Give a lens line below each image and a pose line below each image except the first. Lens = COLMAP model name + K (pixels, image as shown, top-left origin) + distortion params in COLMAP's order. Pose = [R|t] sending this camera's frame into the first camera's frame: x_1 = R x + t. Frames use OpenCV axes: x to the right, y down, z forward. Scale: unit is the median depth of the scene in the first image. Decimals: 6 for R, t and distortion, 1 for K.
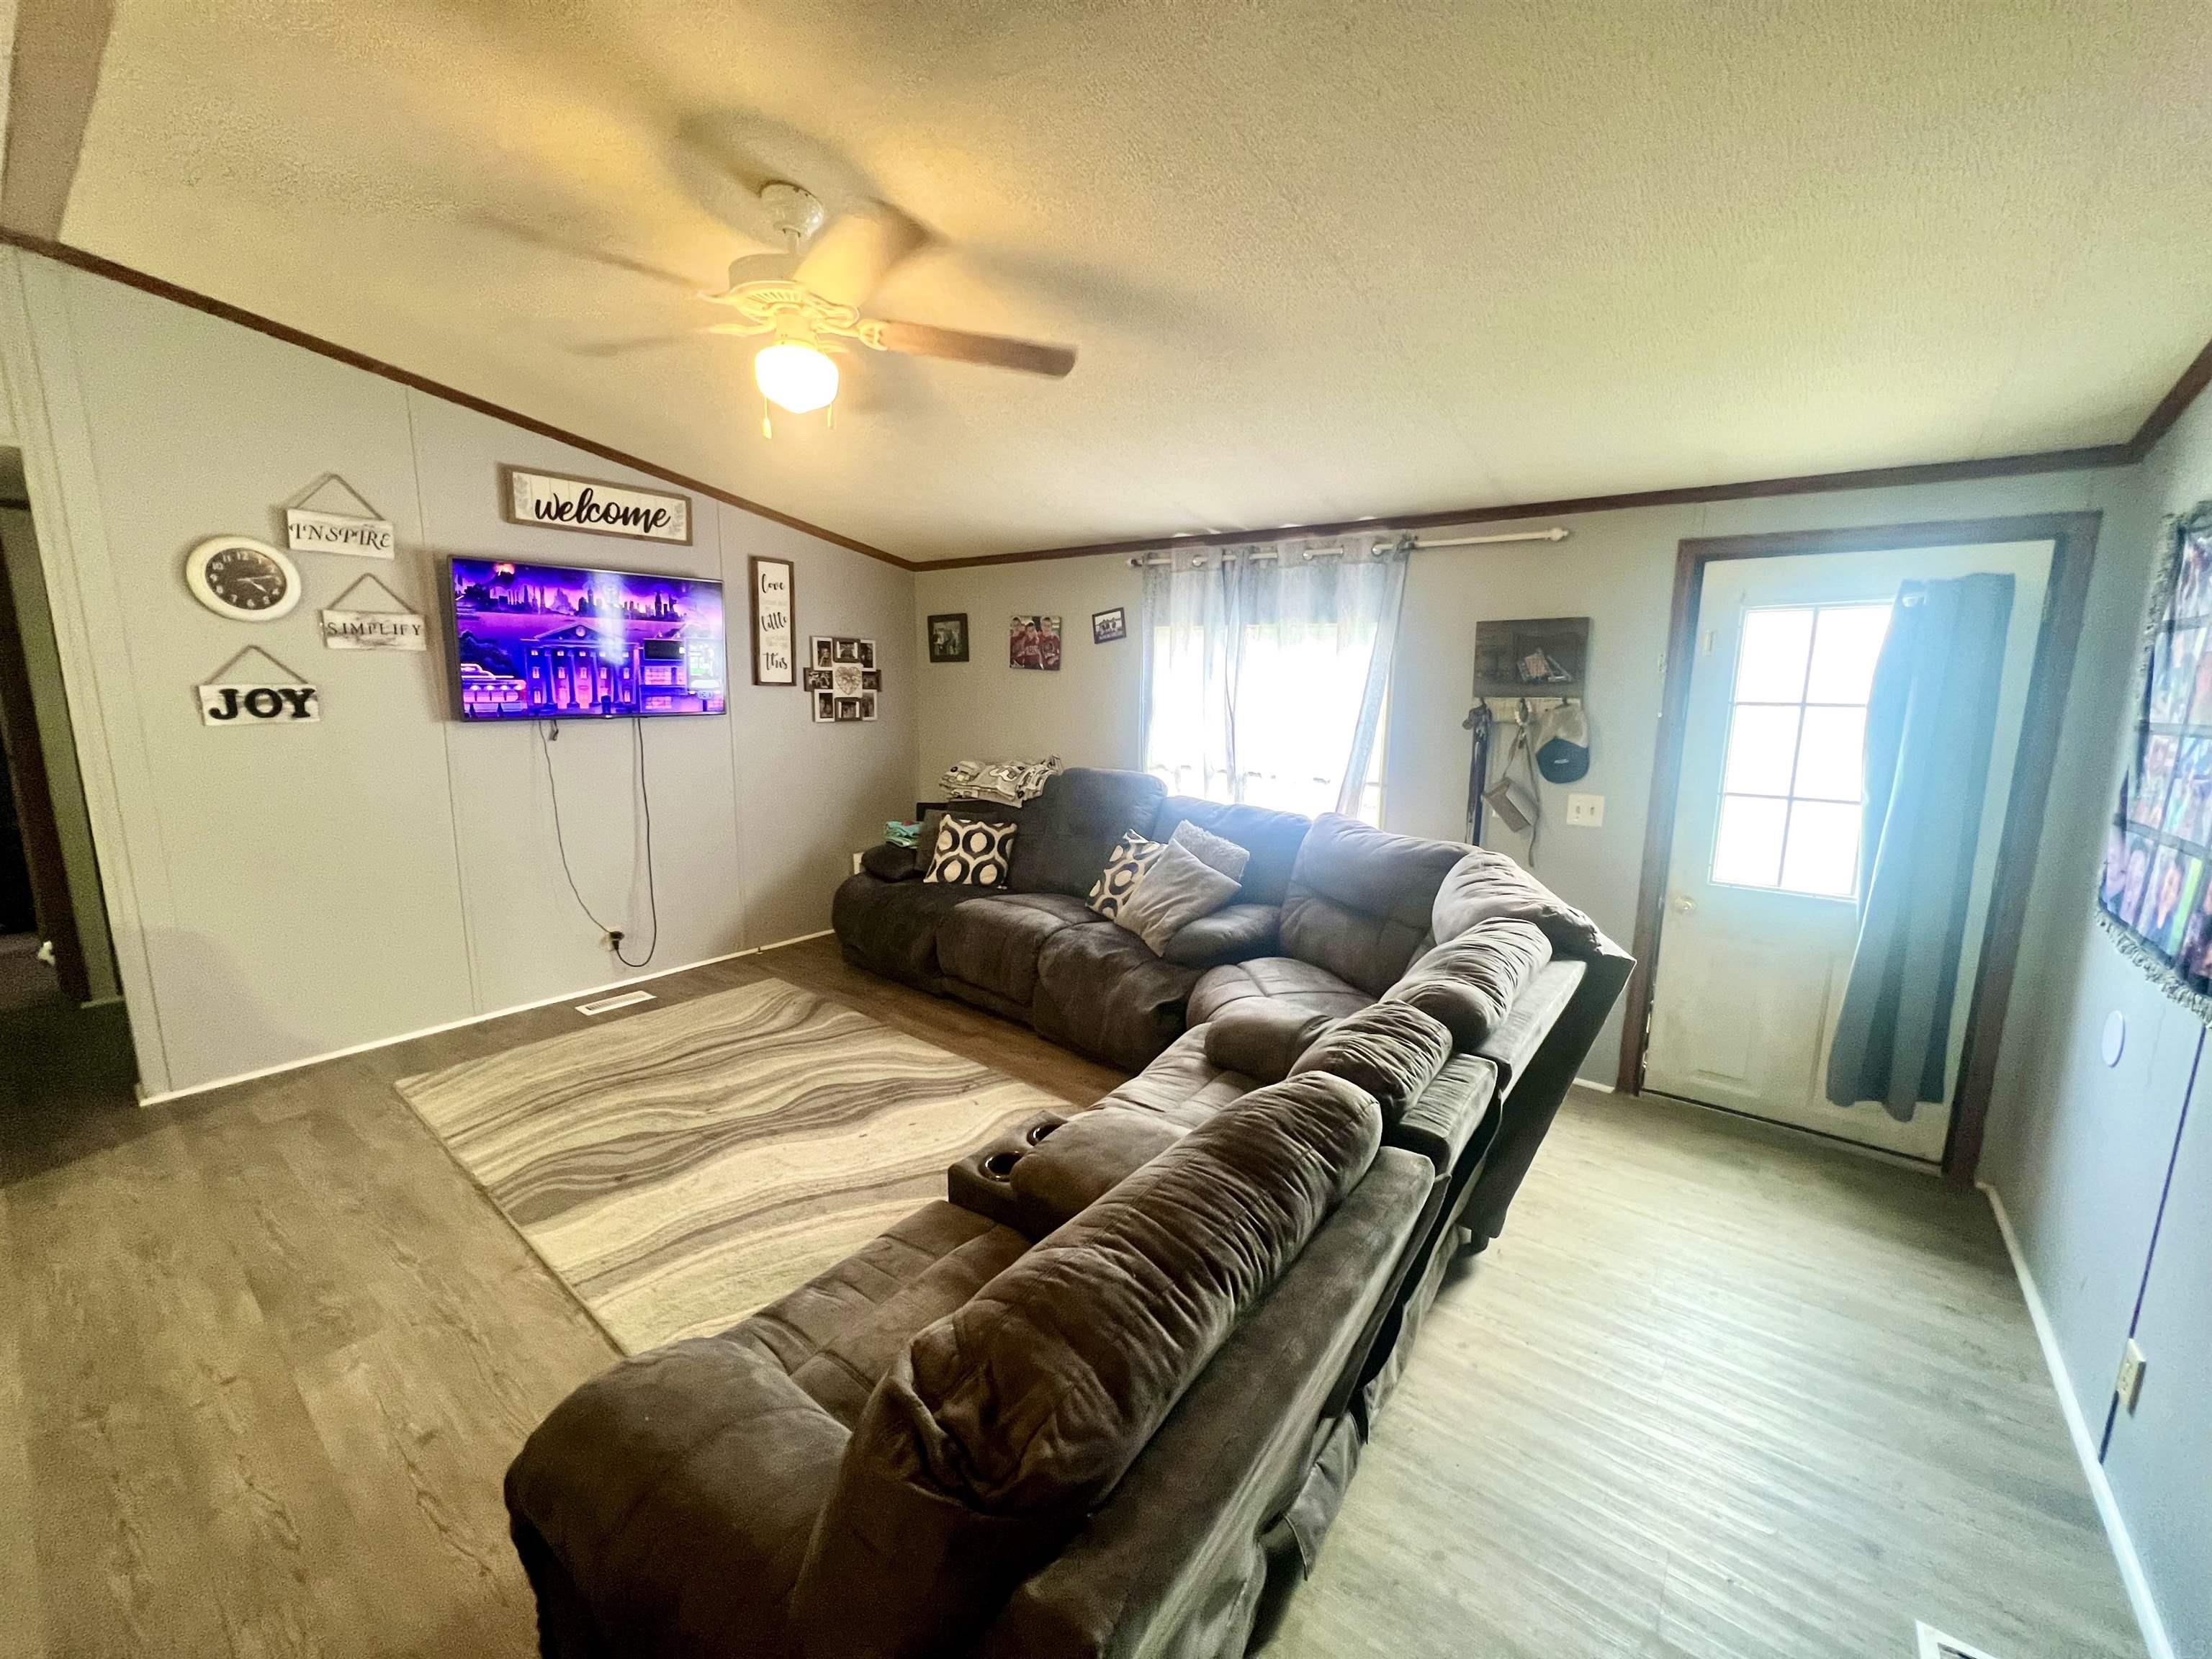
lens RADIAL K [[887.5, 0, 1106.0], [0, 887.5, 829.5], [0, 0, 1]] dist [0.000372, 0.000084]
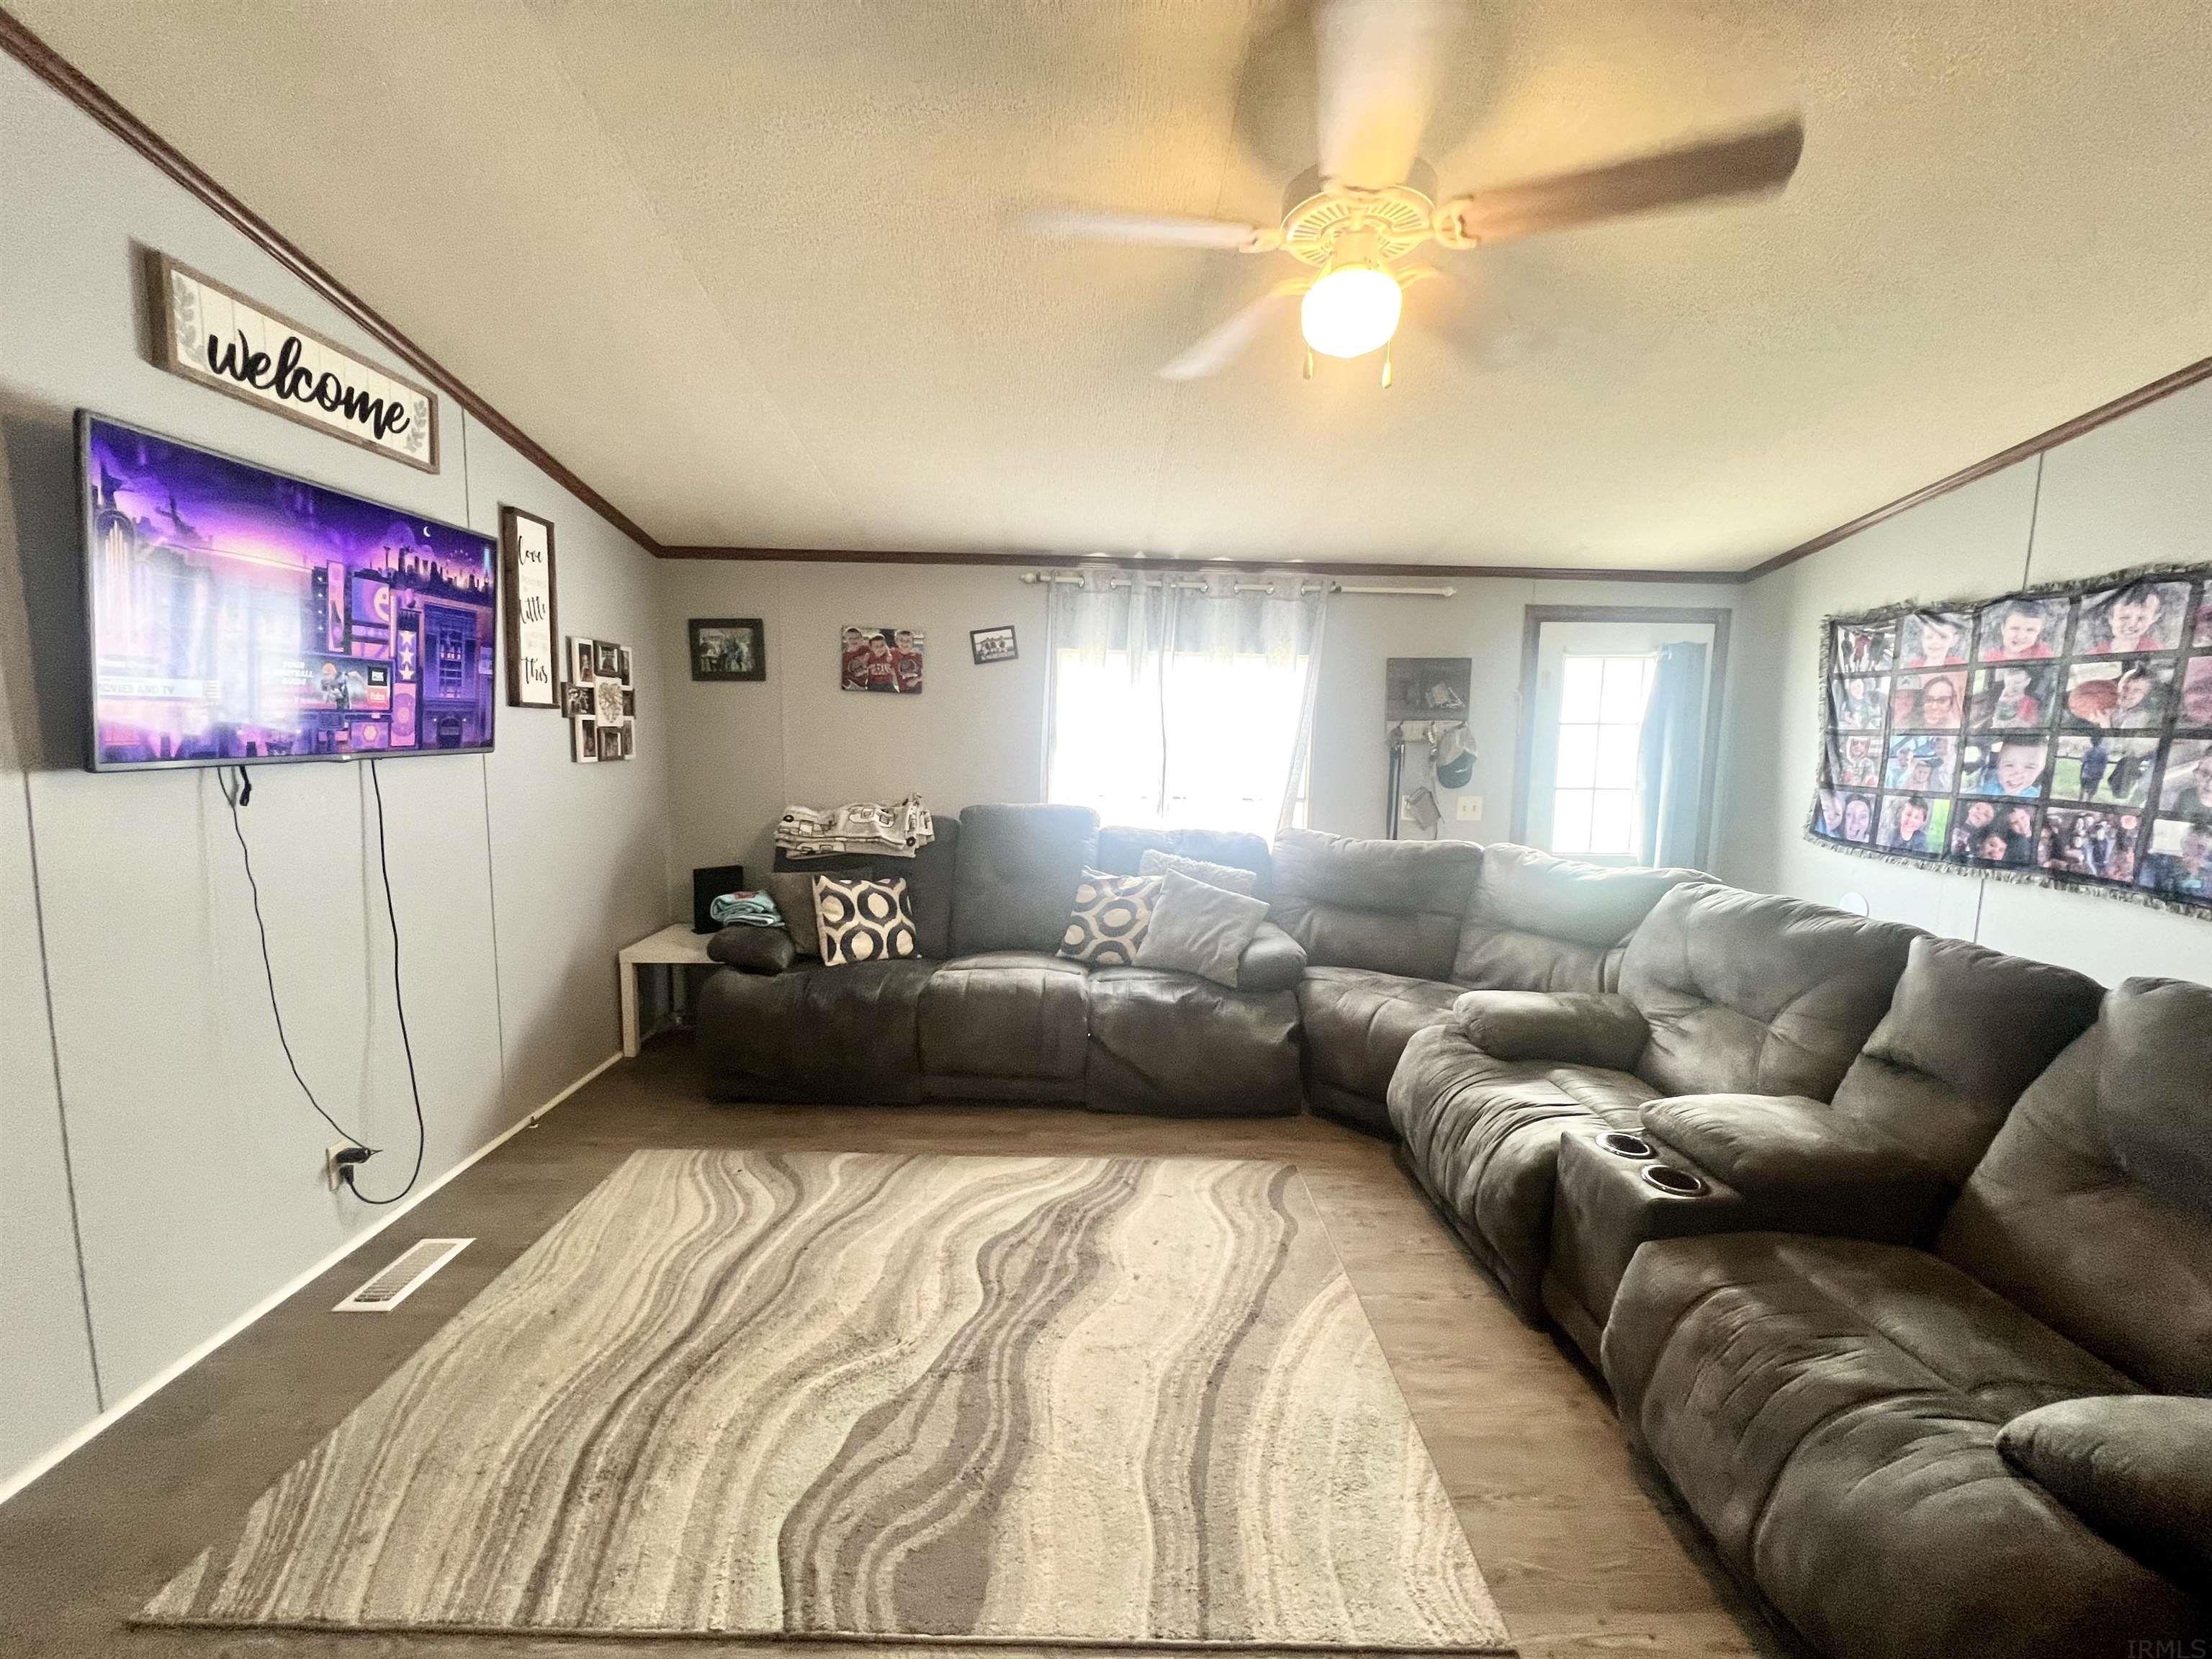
lens RADIAL K [[883.3, 0, 1106.0], [0, 883.3, 829.5], [0, 0, 1]] dist [-0.000815, 0.000043]
pose [[0.770411, -0.076133, 0.632985, -0.541463], [0.103143, 0.994649, -0.005904, -0.030809], [-0.629148, 0.069836, 0.774142, 0.281332]]
